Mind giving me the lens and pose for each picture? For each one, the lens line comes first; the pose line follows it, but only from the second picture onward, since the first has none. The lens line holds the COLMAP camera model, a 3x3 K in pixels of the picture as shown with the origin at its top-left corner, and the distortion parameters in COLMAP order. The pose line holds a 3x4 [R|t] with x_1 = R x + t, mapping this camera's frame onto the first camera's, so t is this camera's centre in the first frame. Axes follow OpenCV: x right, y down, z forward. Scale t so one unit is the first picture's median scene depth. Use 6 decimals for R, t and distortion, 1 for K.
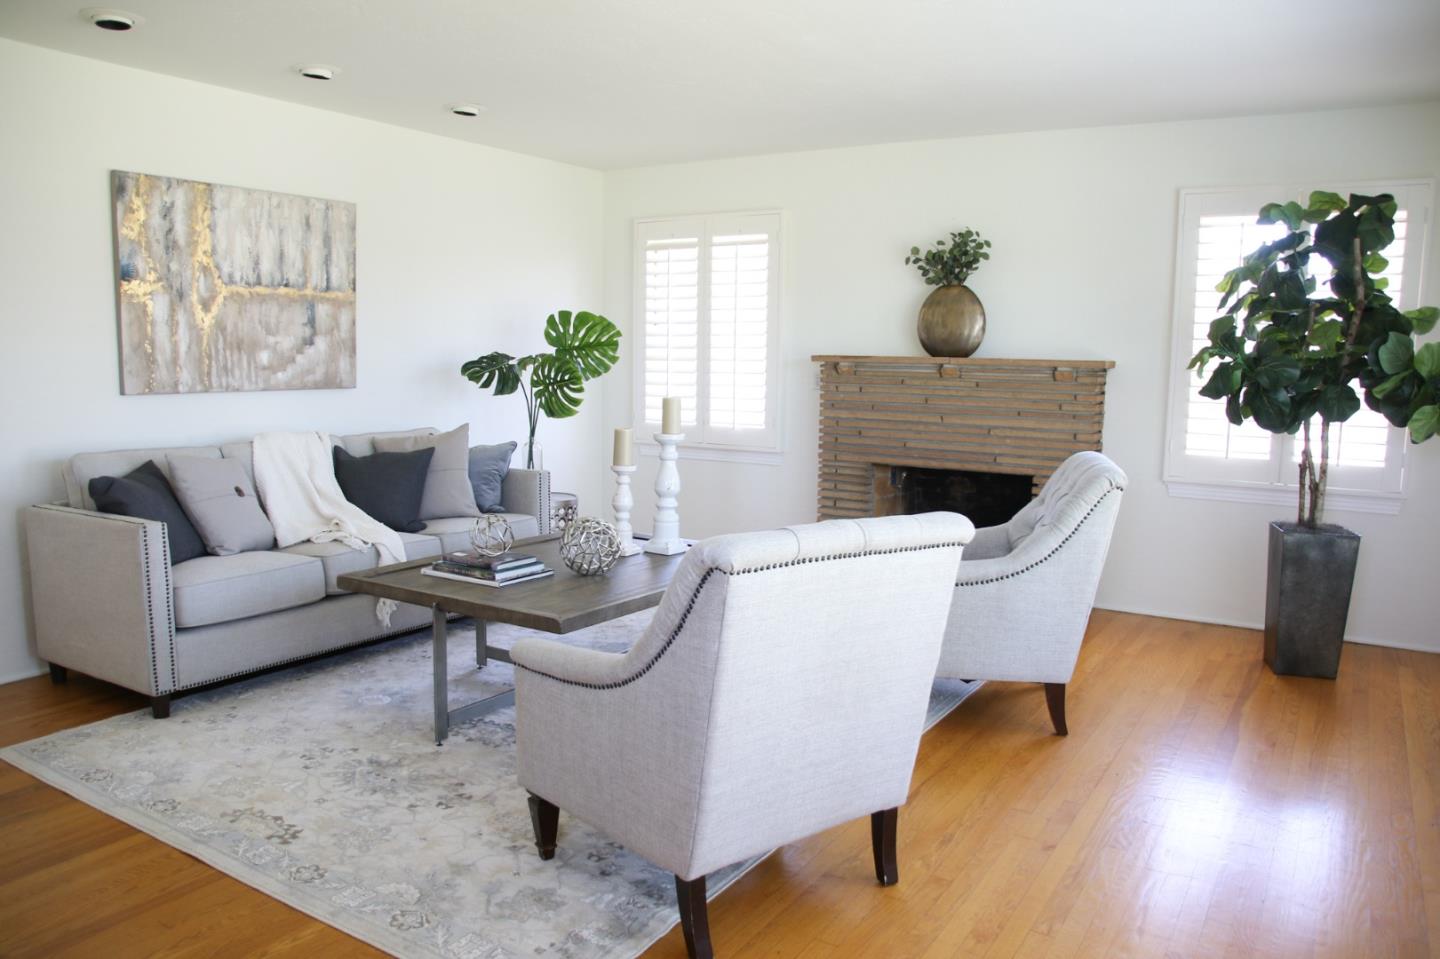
lens RADIAL K [[1067.4, 0, 721.0], [0, 1067.4, 484.3], [0, 0, 1]] dist [-0.092258, 0.005589]
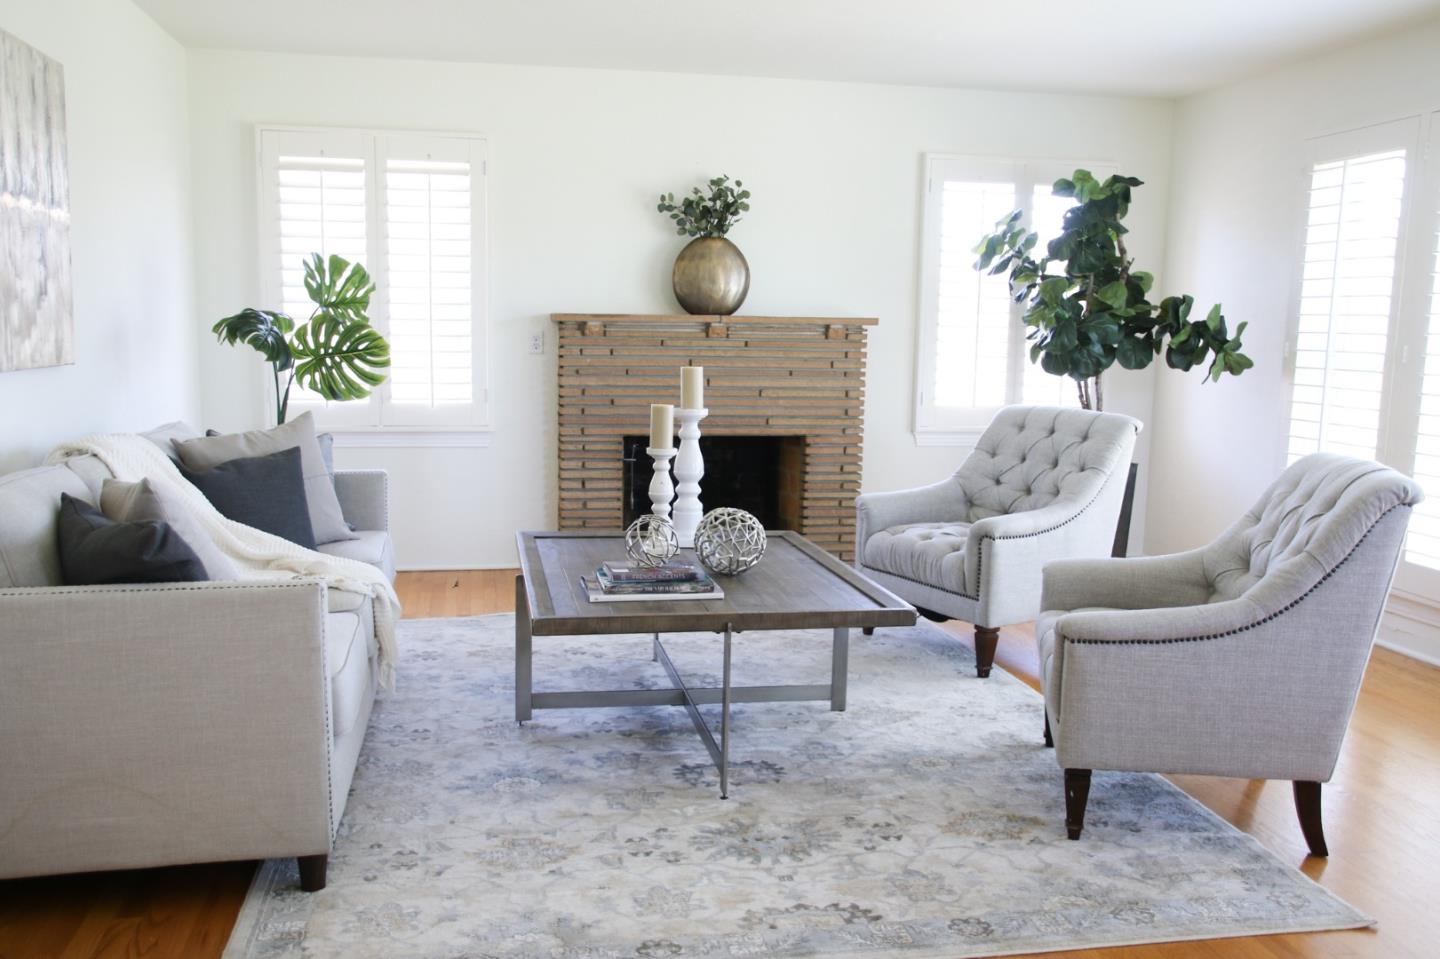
lens RADIAL K [[1303.5, 0, 719.8], [0, 1303.5, 493.9], [0, 0, 1]] dist [-0.009884, 0.004242]
pose [[0.736714, -0.095417, 0.669438, -0.570297], [0.078139, 0.995375, 0.055882, -0.027705], [-0.671674, 0.011140, 0.740763, 0.153641]]
